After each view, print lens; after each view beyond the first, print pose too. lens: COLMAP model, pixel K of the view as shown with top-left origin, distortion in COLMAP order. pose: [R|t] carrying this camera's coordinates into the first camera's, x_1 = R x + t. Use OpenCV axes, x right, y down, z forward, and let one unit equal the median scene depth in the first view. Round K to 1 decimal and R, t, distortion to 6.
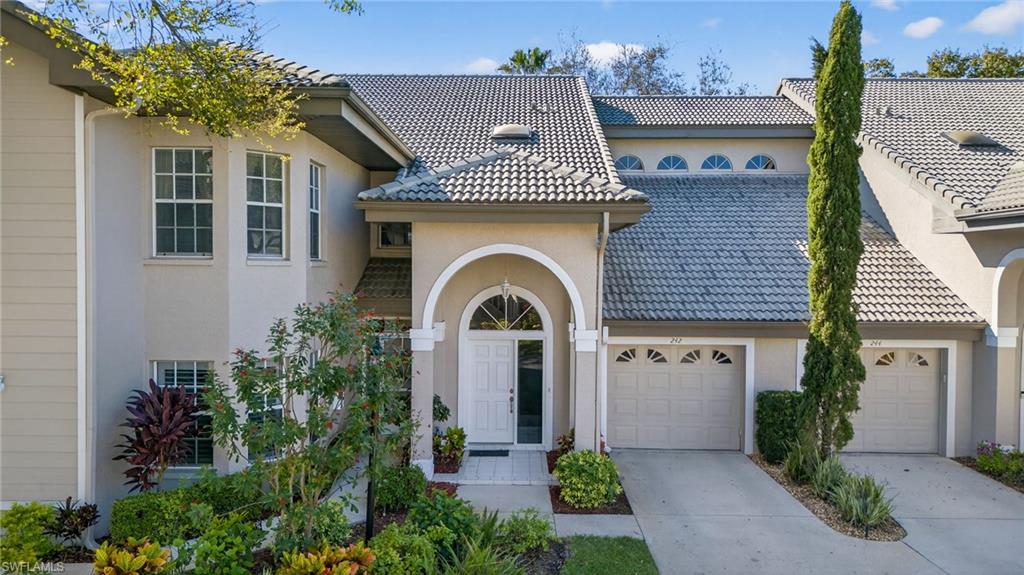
lens RADIAL K [[726.6, 0, 512.9], [0, 726.6, 285.2], [0, 0, 1]] dist [0.000544, -0.000011]
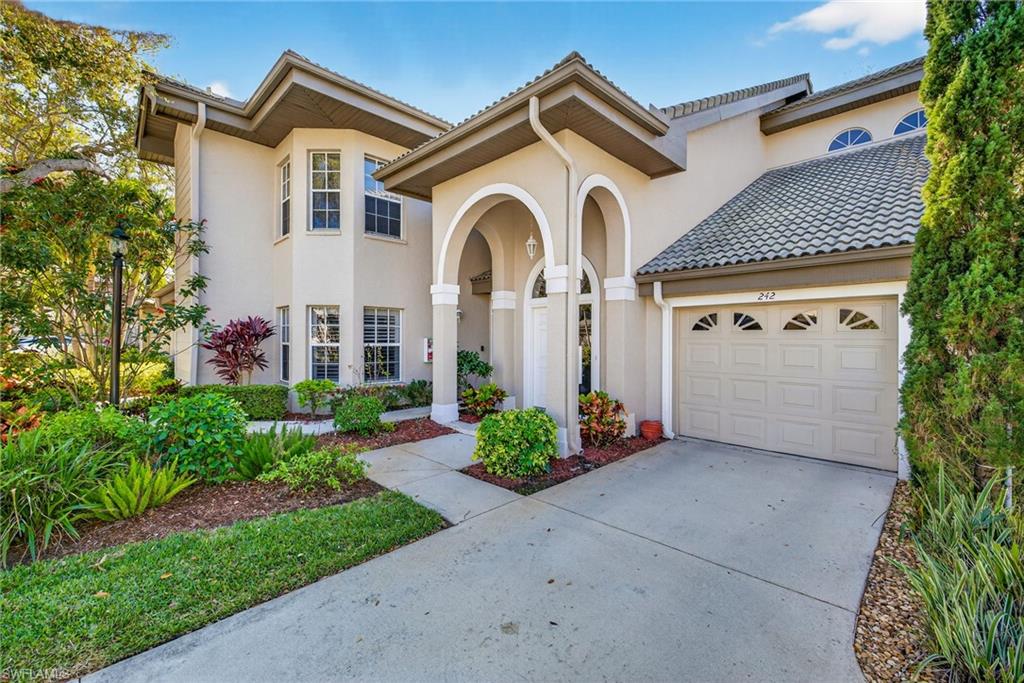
lens RADIAL K [[432.5, 0, 510.1], [0, 432.5, 339.9], [0, 0, 1]] dist [-0.000603, -0.000242]
pose [[0.710978, -0.006021, -0.703188, 0.348914], [-0.015773, 0.999575, -0.024507, 0.135569], [0.703037, 0.028516, 0.710581, 0.533545]]
